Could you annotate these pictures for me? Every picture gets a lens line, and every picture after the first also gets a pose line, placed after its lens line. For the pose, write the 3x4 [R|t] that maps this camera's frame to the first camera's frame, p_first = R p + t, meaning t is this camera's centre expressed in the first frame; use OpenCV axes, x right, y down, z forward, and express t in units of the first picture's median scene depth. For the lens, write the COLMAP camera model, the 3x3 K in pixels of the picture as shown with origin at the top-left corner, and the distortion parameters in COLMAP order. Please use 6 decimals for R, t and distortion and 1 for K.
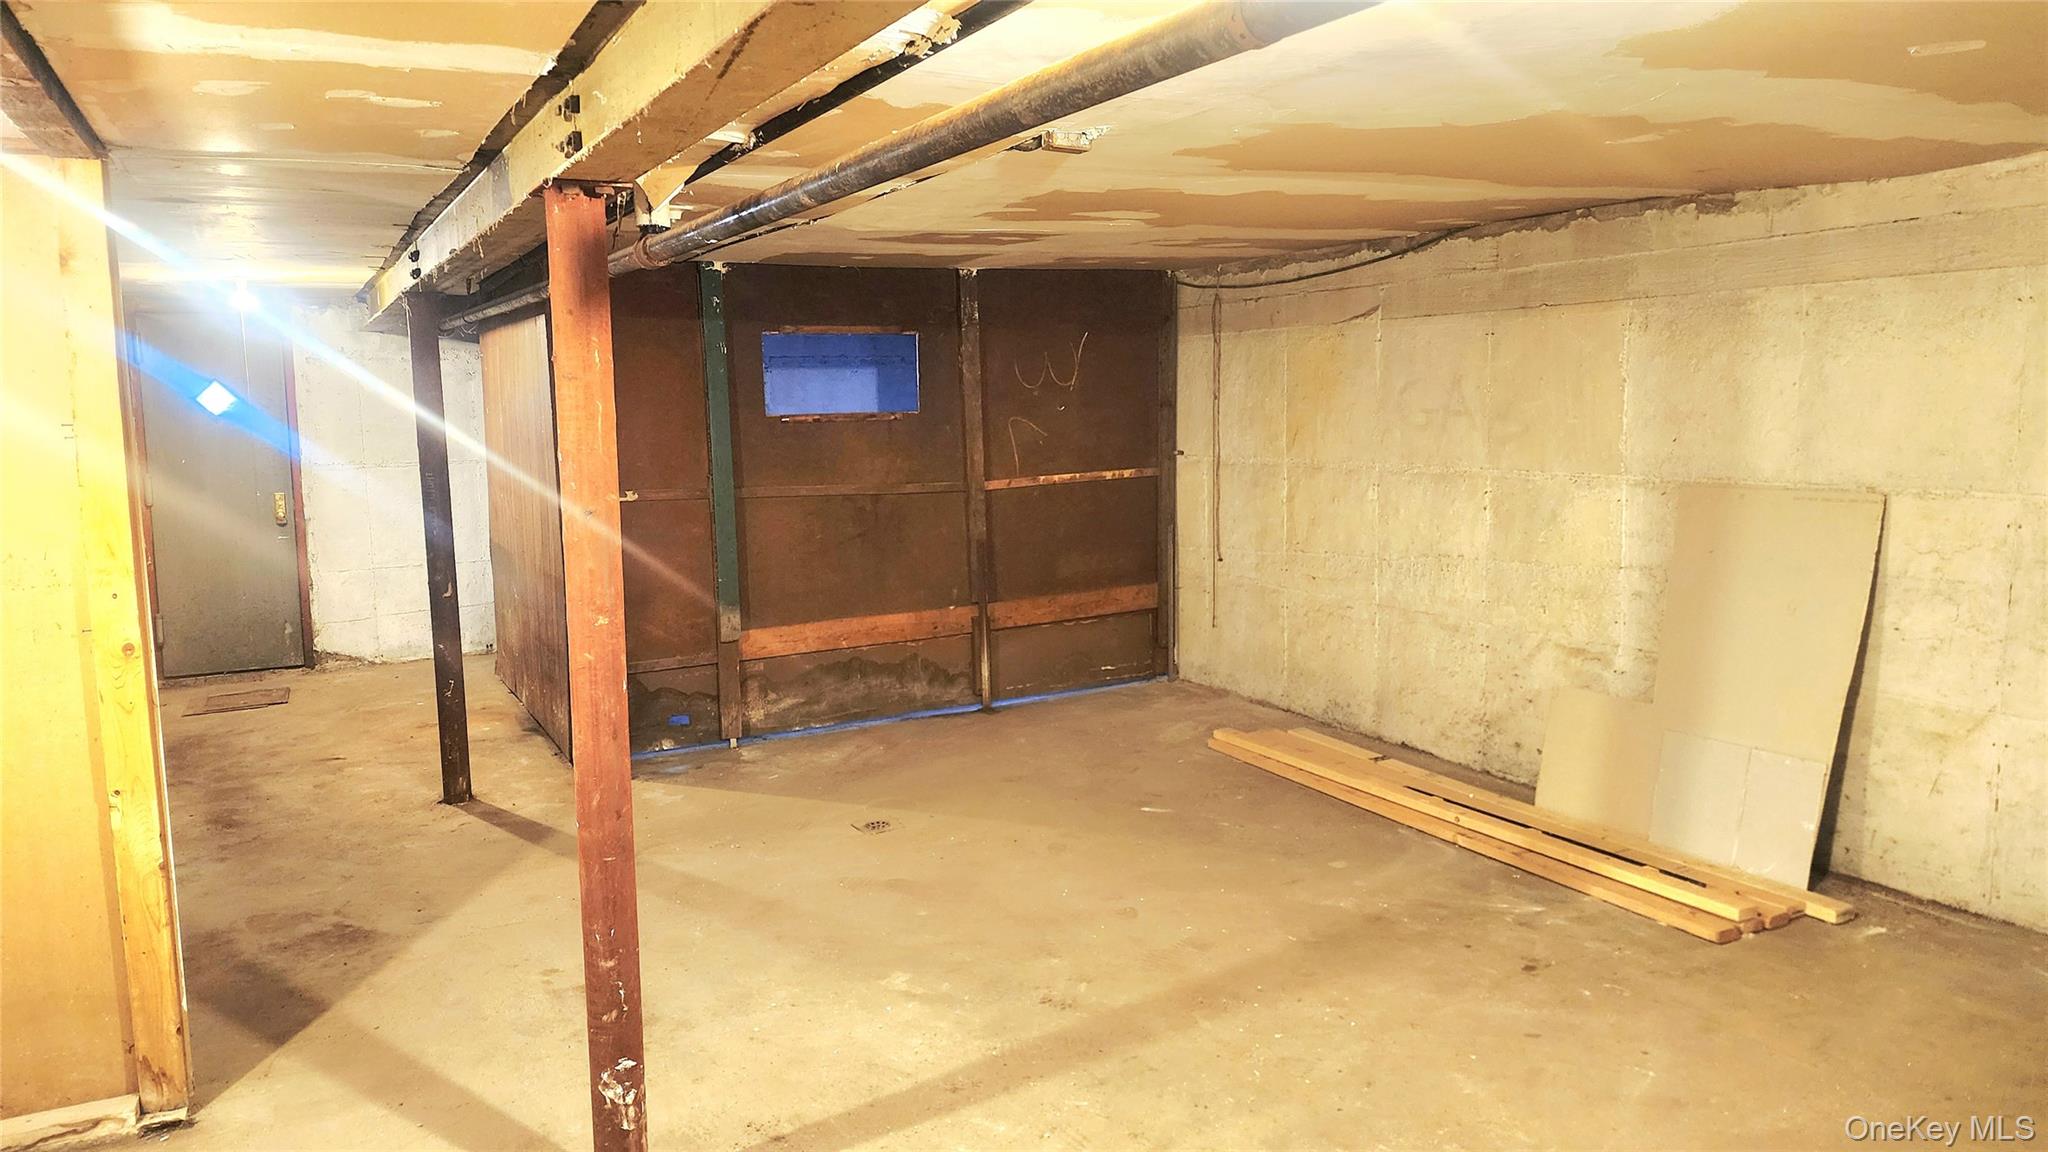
lens RADIAL K [[1458.3, 0, 1017.5], [0, 1458.3, 575.1], [0, 0, 1]] dist [0.093083, -0.027607]
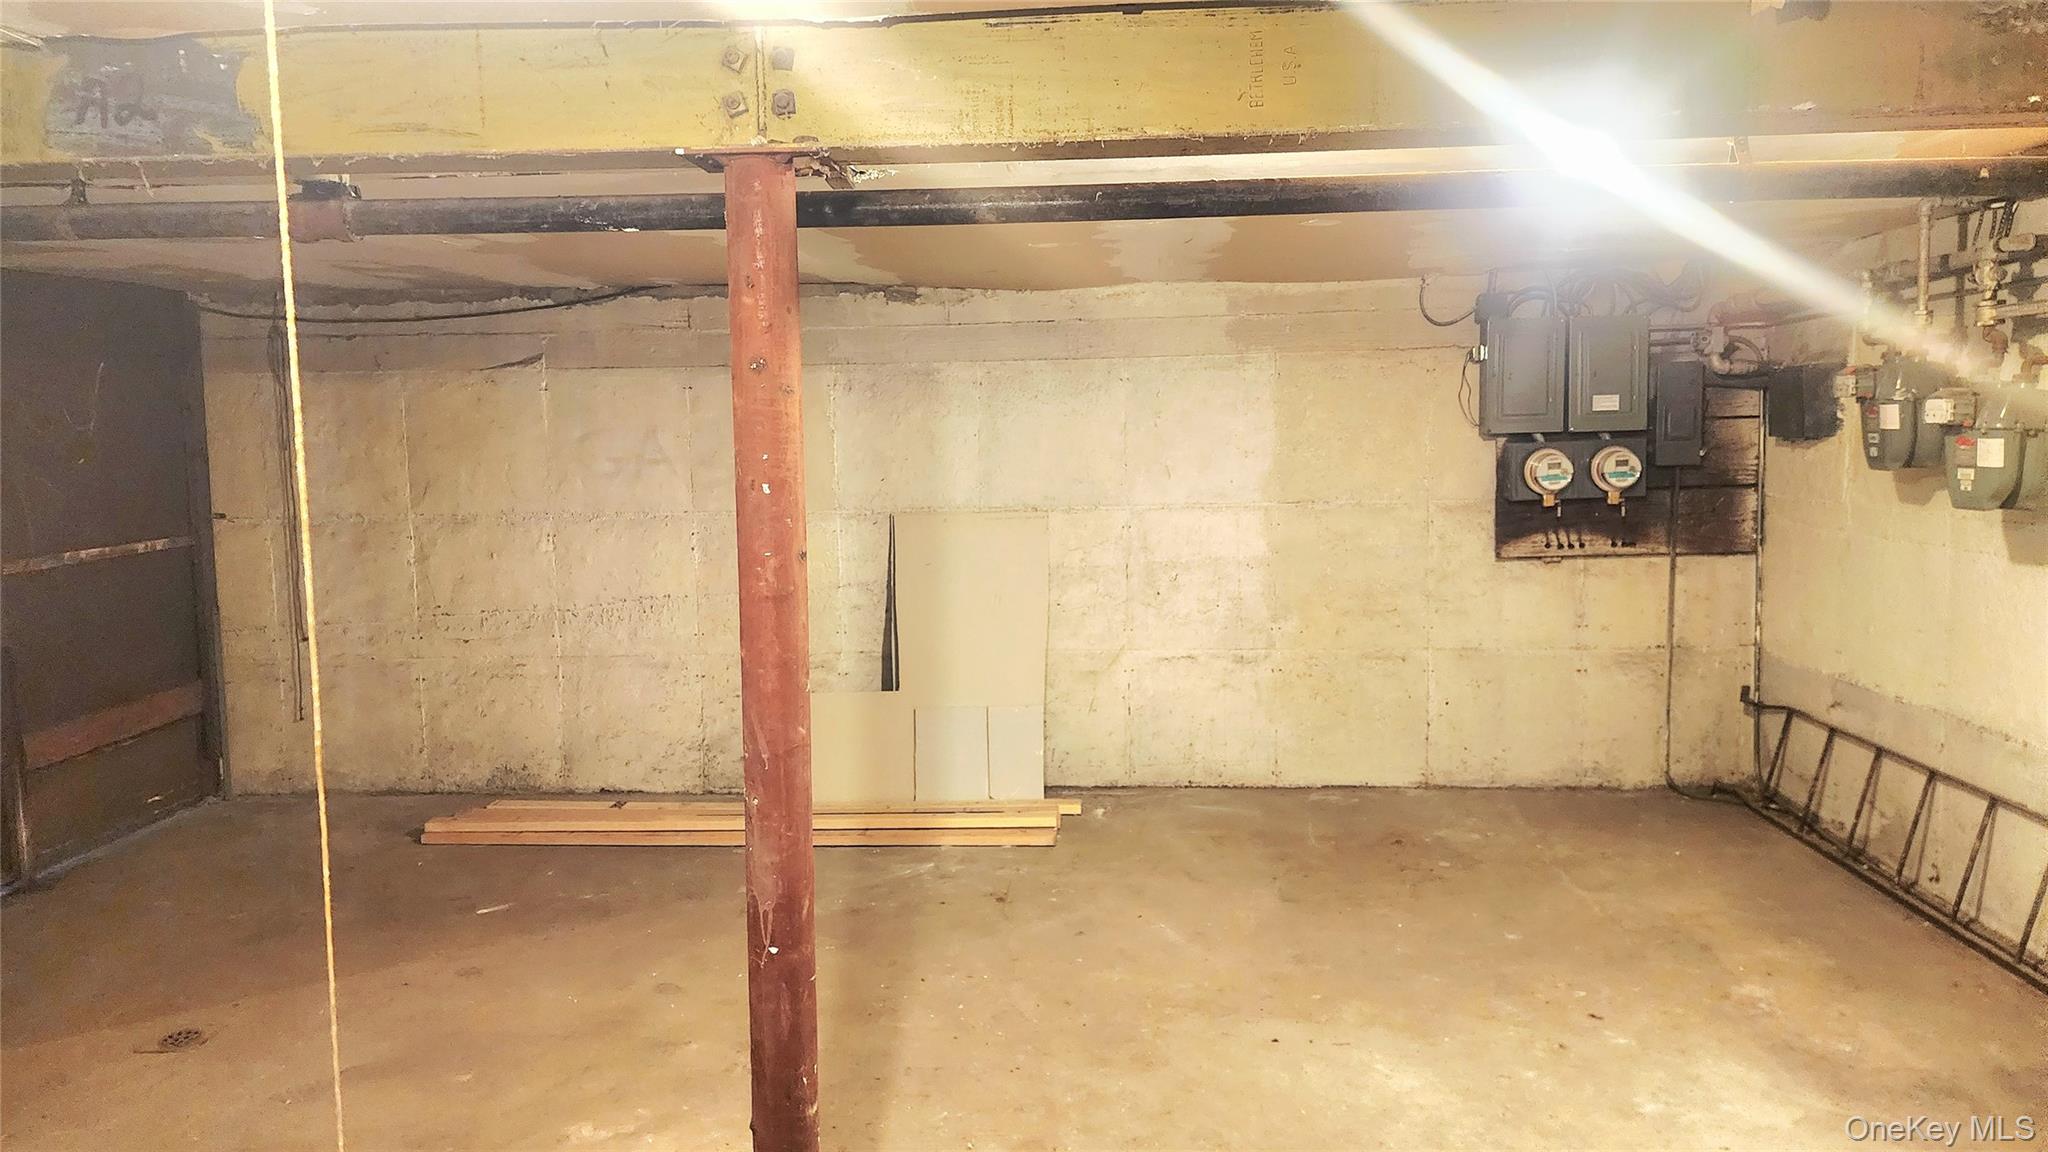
lens RADIAL K [[1458.3, 0, 1020.4], [0, 1458.3, 580.1], [0, 0, 1]] dist [0.093083, -0.027607]
pose [[0.493402, -0.076187, 0.866458, -0.489480], [0.119245, 0.992676, 0.019382, -0.014364], [-0.861589, 0.093758, 0.498873, 0.255001]]
